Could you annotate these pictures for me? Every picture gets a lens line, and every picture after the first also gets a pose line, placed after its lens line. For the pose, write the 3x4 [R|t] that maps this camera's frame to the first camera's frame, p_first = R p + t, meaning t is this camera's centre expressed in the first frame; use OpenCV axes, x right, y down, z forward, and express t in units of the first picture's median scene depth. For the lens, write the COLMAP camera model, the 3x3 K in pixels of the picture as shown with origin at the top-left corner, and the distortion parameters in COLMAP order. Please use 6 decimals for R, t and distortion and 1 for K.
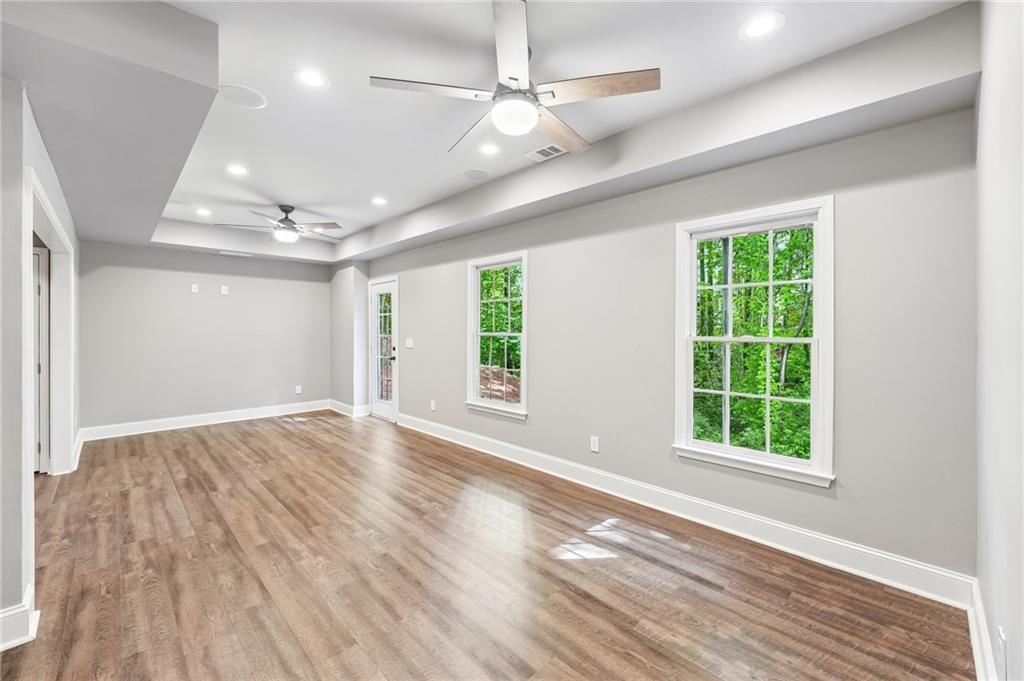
lens RADIAL K [[417.7, 0, 512.3], [0, 417.7, 331.7], [0, 0, 1]] dist [-0.009499, 0.000316]
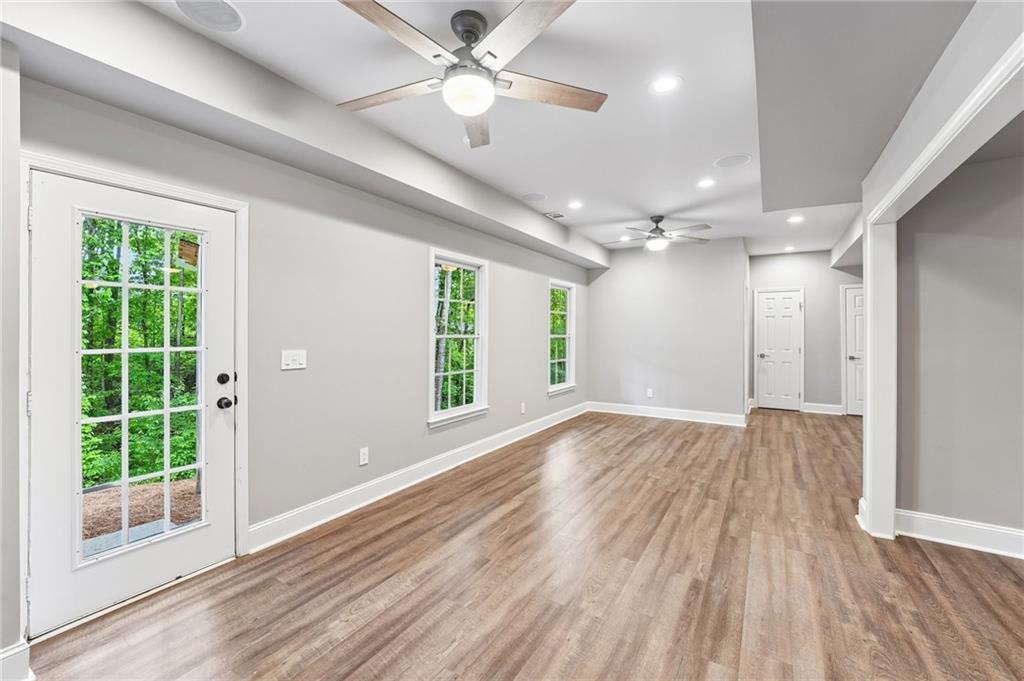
lens RADIAL K [[417.7, 0, 512.3], [0, 417.7, 331.7], [0, 0, 1]] dist [-0.009499, 0.000316]
pose [[-0.244933, 0.000342, 0.969540, -1.356356], [0.002443, 0.999997, 0.000264, -0.006124], [-0.969537, 0.002434, -0.244933, 1.530460]]
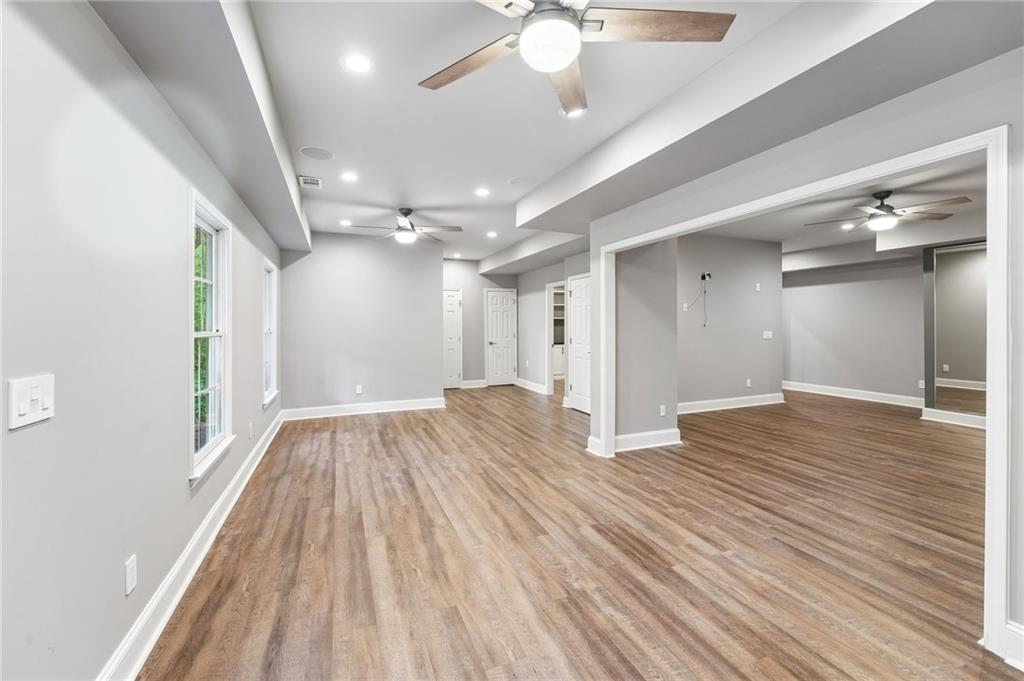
lens RADIAL K [[418.3, 0, 508.9], [0, 418.3, 327.1], [0, 0, 1]] dist [-0.008182, 0.000588]
pose [[-0.927305, 0.004751, 0.374276, -0.923664], [0.010115, 0.999872, 0.012369, -0.011489], [-0.374170, 0.015256, -0.927235, 1.917738]]
